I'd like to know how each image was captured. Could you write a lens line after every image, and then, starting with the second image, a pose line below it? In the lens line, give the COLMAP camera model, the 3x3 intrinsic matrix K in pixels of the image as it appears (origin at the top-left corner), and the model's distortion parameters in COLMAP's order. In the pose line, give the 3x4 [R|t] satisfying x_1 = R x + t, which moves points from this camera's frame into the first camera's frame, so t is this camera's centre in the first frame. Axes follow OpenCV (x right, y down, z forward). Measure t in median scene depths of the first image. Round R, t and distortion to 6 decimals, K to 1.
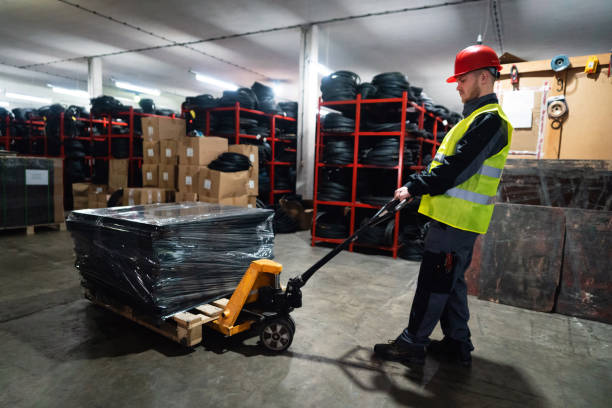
lens RADIAL K [[404.5, 0, 300.3], [0, 404.5, 207.1], [0, 0, 1]] dist [-0.003247, 0.004691]
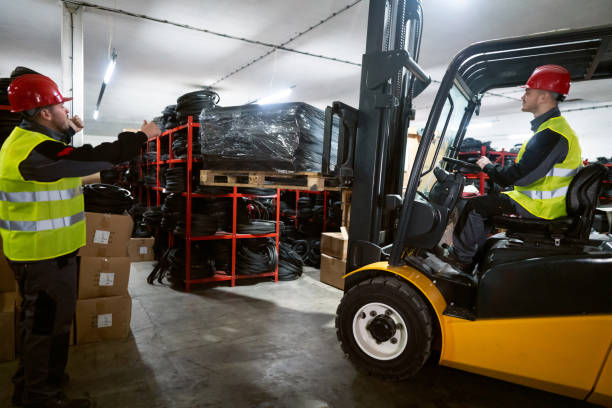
lens RADIAL K [[404.5, 0, 302.5], [0, 404.5, 202.2], [0, 0, 1]] dist [-0.003247, 0.004691]
pose [[0.508308, -0.067388, 0.858535, -0.632859], [0.075807, 0.996565, 0.033339, -0.112413], [-0.857833, 0.048136, 0.511670, 0.403898]]
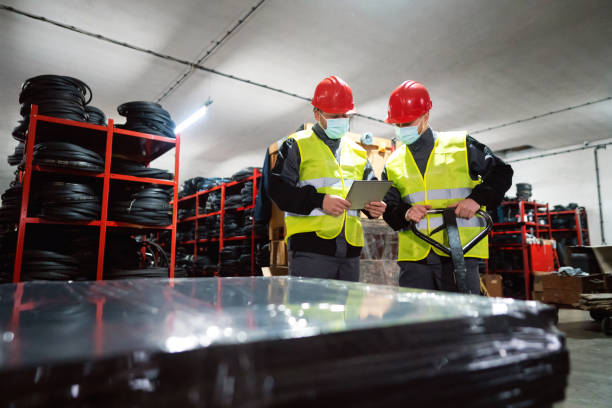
lens RADIAL K [[404.5, 0, 302.5], [0, 404.5, 200.5], [0, 0, 1]] dist [-0.003247, 0.004691]
pose [[0.411286, 0.100819, 0.905914, -0.337962], [0.105488, 0.981922, -0.157170, -0.004536], [-0.905382, 0.160205, 0.393215, 0.483579]]
